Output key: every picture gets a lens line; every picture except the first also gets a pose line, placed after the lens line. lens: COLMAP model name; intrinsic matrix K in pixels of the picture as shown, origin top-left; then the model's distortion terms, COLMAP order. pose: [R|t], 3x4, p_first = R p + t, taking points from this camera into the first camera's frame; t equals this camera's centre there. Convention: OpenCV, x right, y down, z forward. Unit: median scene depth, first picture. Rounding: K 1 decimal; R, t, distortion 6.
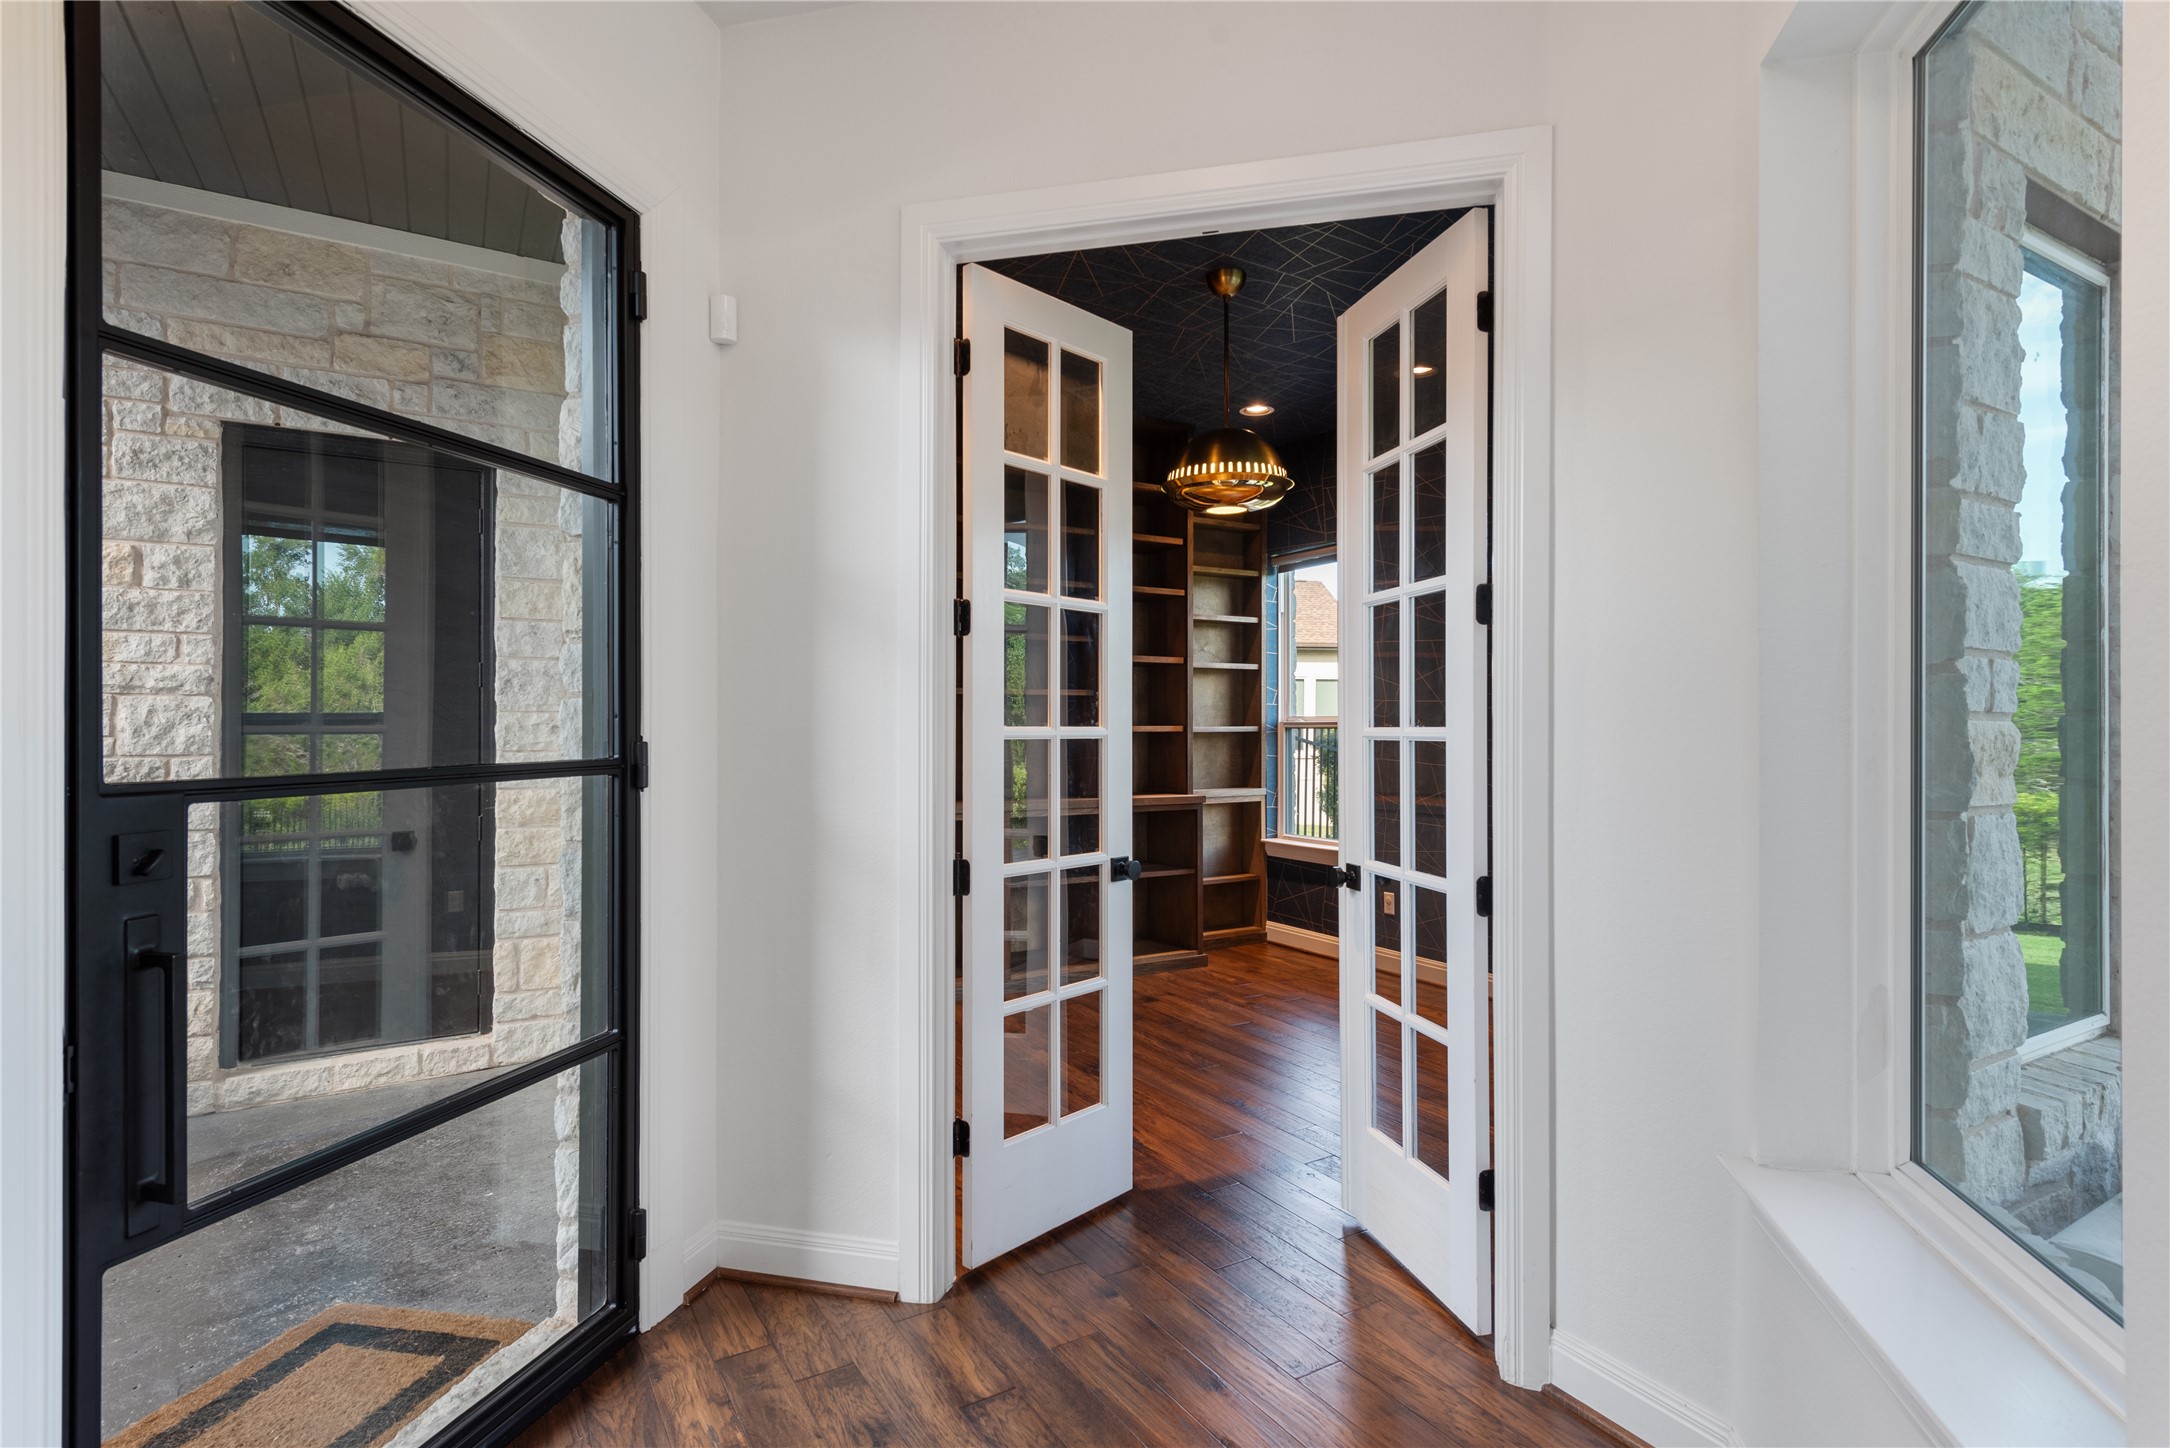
lens RADIAL K [[1072.3, 0, 1085.0], [0, 1072.3, 724.0], [0, 0, 1]] dist [0.000717, 0.000568]
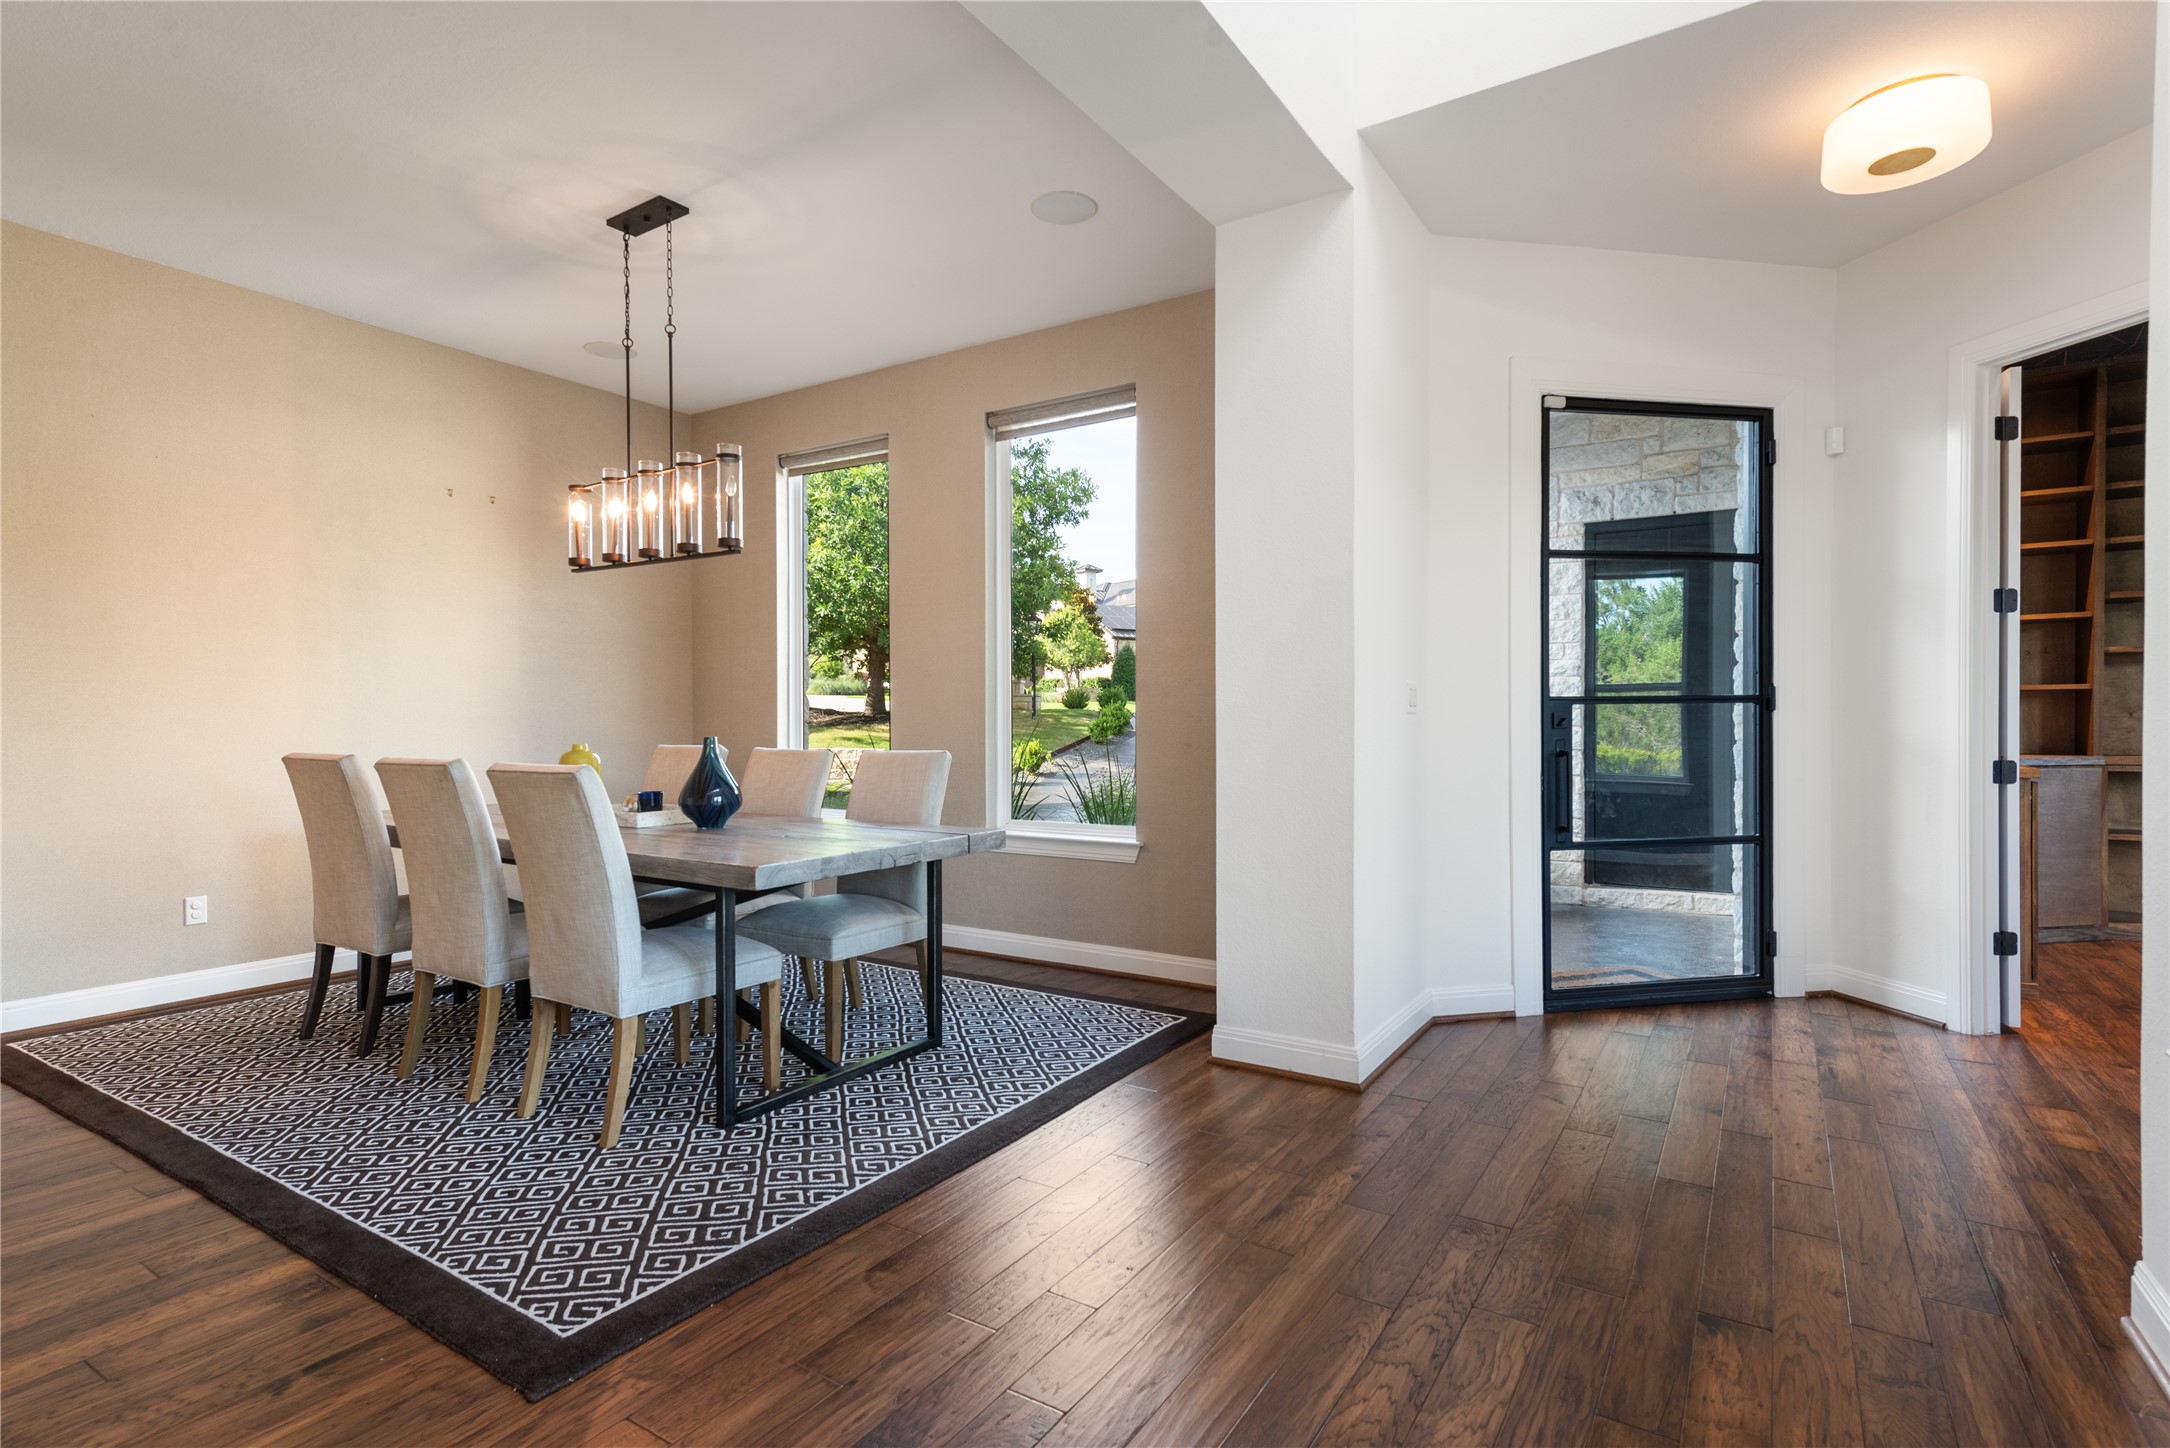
lens RADIAL K [[1051.1, 0, 1103.2], [0, 1051.1, 722.0], [0, 0, 1]] dist [0.021506, -0.000508]
pose [[0.447400, 0.004614, -0.894322, 0.289424], [0.005218, 0.999956, 0.007769, 0.023430], [0.894319, -0.008143, 0.447357, -0.355693]]
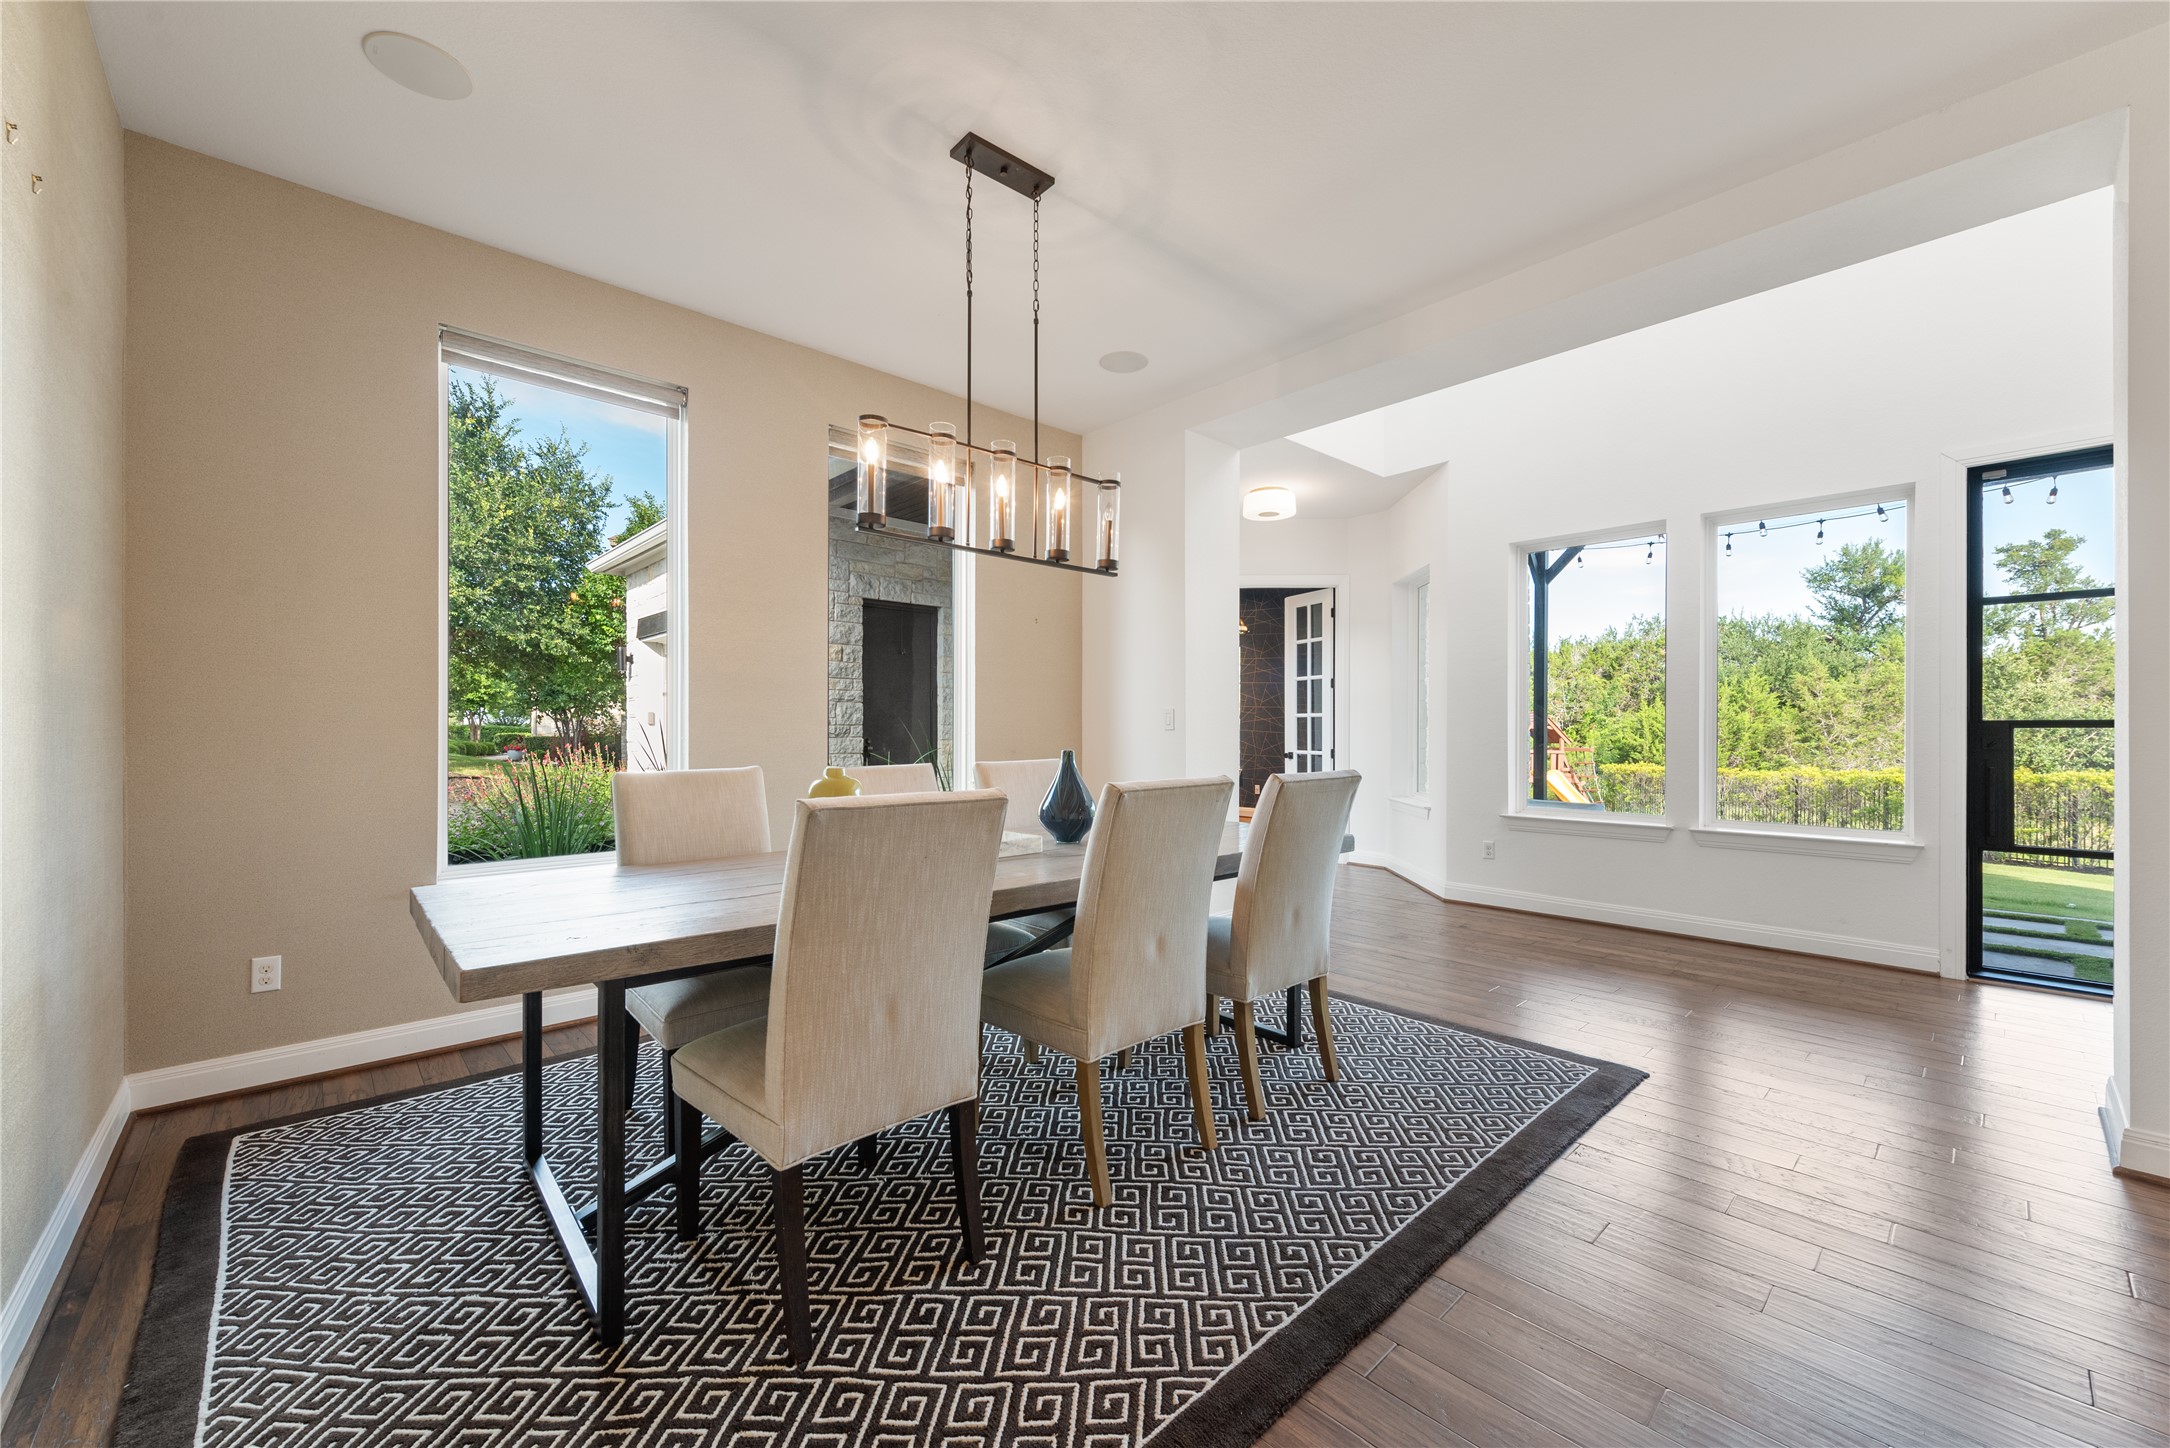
lens RADIAL K [[854.8, 0, 1081.8], [0, 854.8, 730.3], [0, 0, 1]] dist [0.001682, -0.000051]
pose [[0.978789, -0.001414, 0.204864, -0.481196], [0.000504, 0.999990, 0.004493, 0.021305], [-0.204868, -0.004294, 0.978780, -0.782096]]
